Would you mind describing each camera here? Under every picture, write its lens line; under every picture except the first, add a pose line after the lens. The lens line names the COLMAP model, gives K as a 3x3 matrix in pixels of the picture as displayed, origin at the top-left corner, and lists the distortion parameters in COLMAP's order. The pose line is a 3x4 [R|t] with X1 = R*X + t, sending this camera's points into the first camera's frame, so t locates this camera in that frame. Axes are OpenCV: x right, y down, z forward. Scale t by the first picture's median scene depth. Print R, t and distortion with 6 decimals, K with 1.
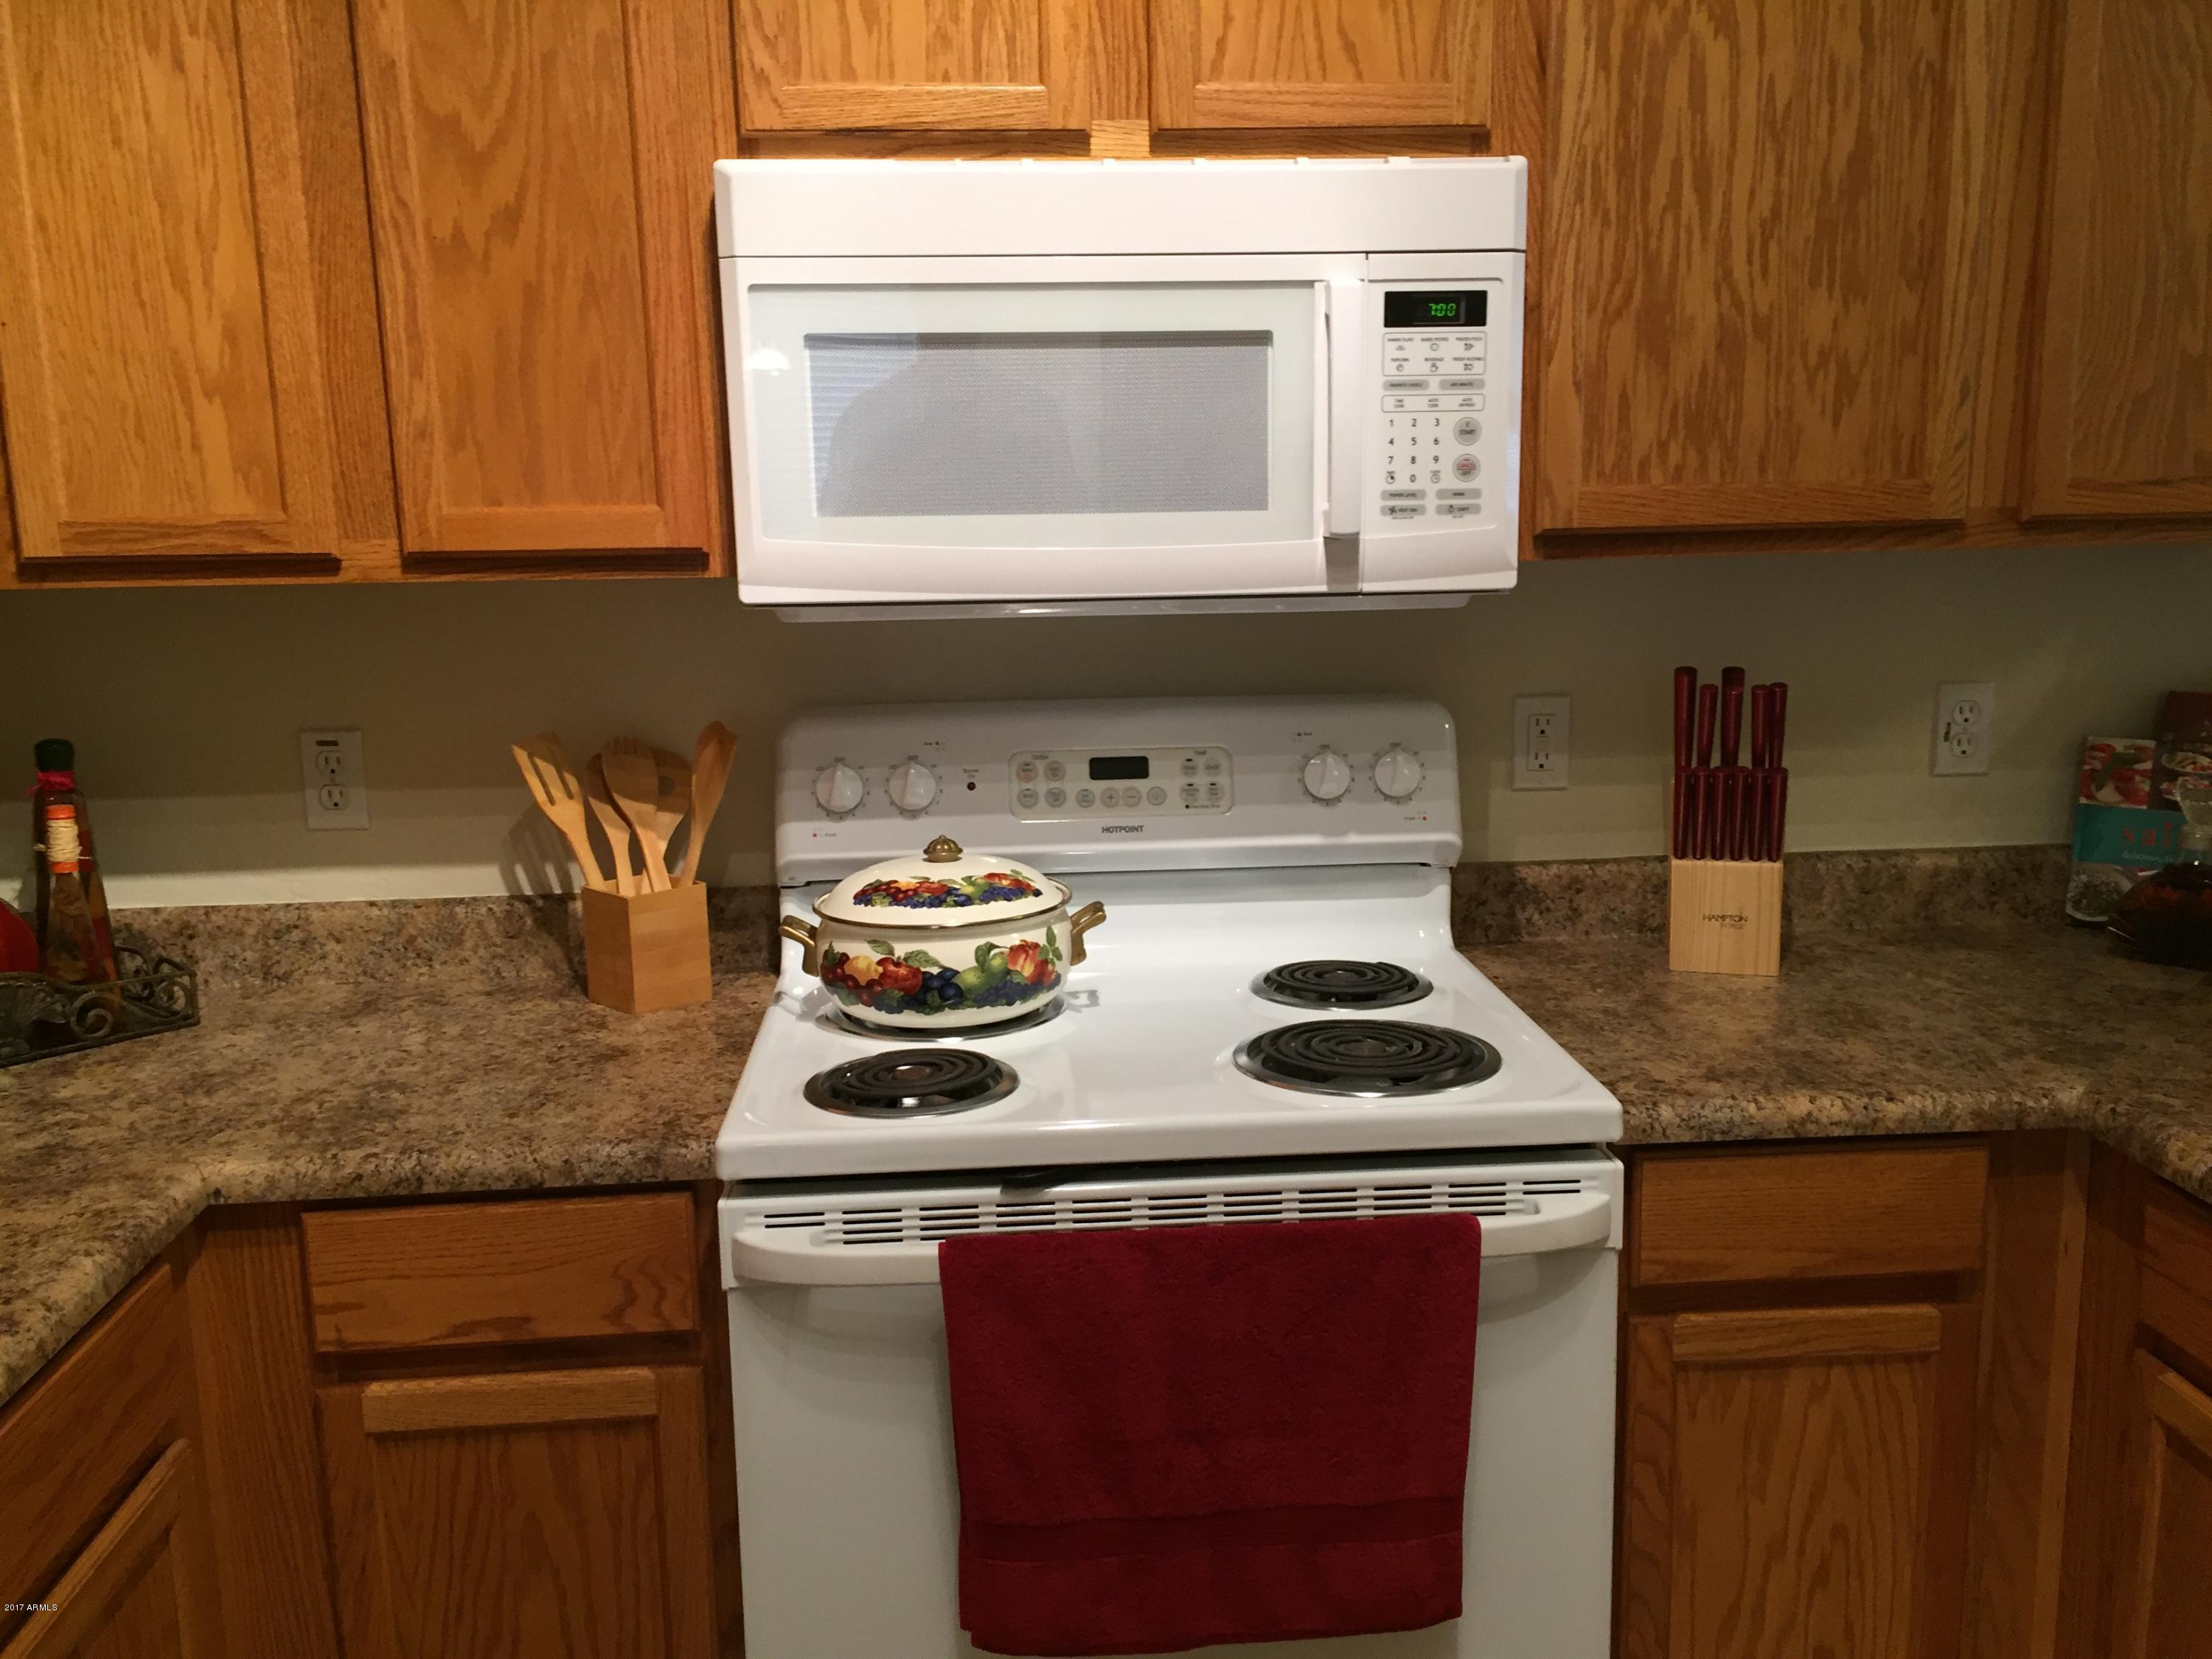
lens RADIAL K [[1895.7, 0, 1106.0], [0, 1895.7, 829.5], [0, 0, 1]] dist [0.074380, -0.090575]
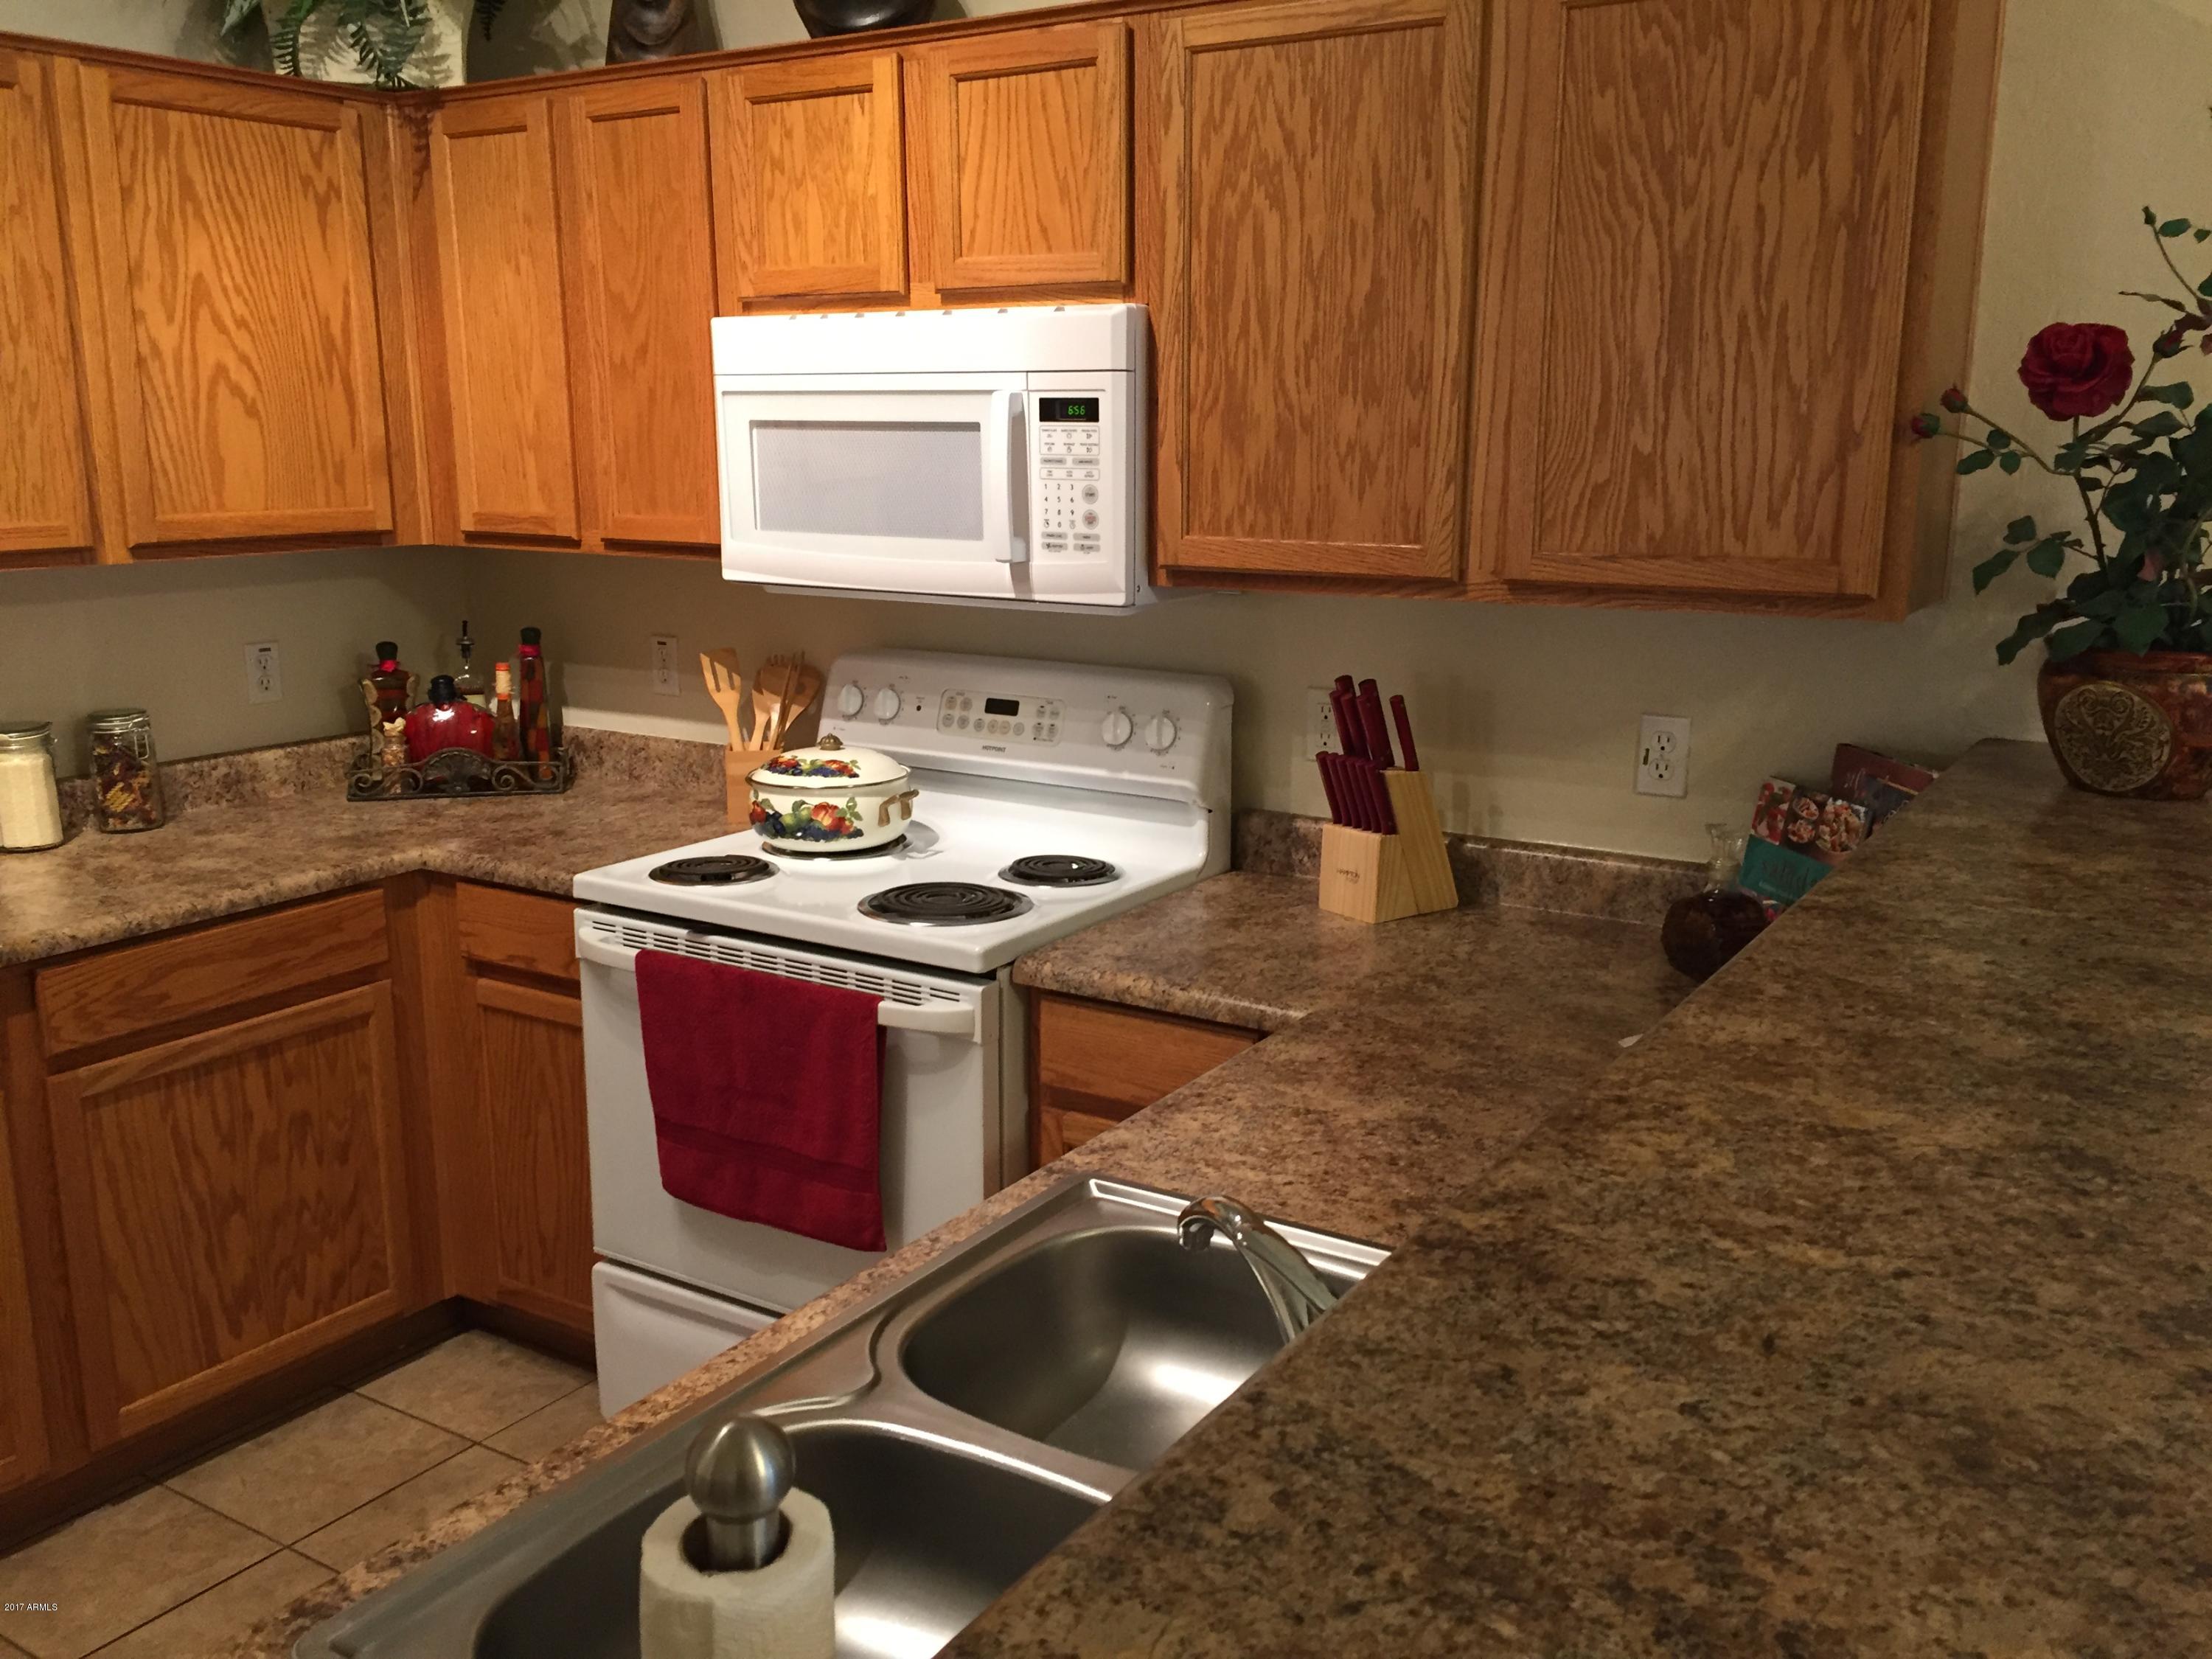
lens RADIAL K [[1887.4, 0, 1102.3], [0, 1887.4, 818.1], [0, 0, 1]] dist [0.085238, -0.112097]
pose [[0.799541, 0.140615, -0.583919, 1.067838], [-0.122024, 0.989962, 0.071312, -0.069934], [0.588085, 0.014235, 0.808674, -0.147141]]
